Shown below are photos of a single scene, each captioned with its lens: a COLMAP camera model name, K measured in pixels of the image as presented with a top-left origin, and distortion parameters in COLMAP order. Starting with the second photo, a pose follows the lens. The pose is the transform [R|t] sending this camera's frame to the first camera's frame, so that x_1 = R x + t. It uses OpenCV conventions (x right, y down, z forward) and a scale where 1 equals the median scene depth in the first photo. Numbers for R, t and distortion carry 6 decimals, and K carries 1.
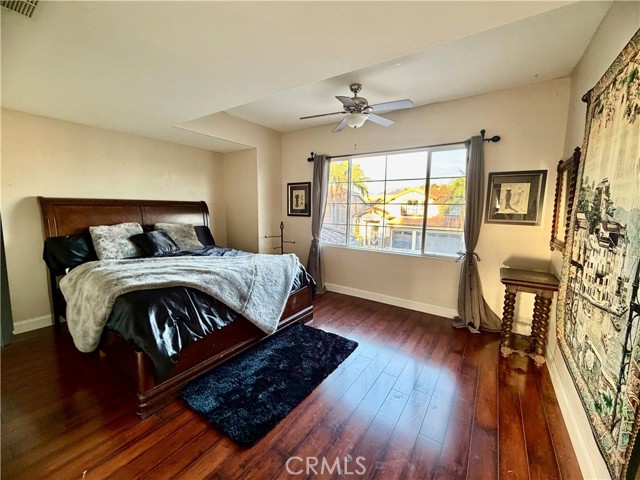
lens RADIAL K [[255.8, 0, 320.0], [0, 255.8, 240.0], [0, 0, 1]] dist [-0.000912, -0.000021]
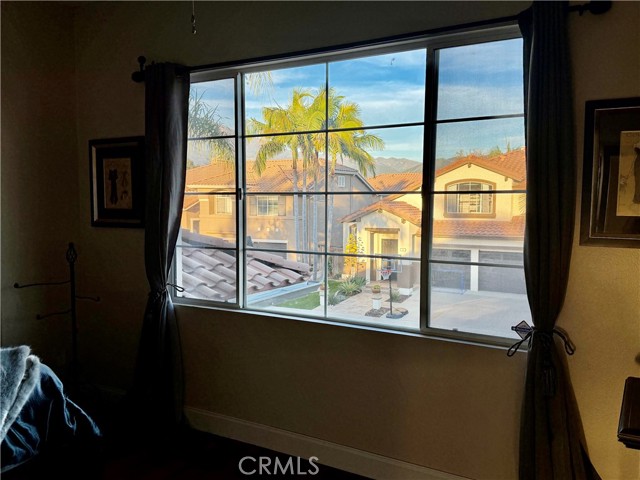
lens RADIAL K [[549.4, 0, 320.0], [0, 549.4, 240.0], [0, 0, 1]] dist [0.072498, -0.001442]
pose [[0.998277, -0.013807, 0.057024, 0.173118], [0.016845, 0.998445, -0.053135, -0.027073], [-0.056202, 0.054005, 0.996958, 0.182574]]
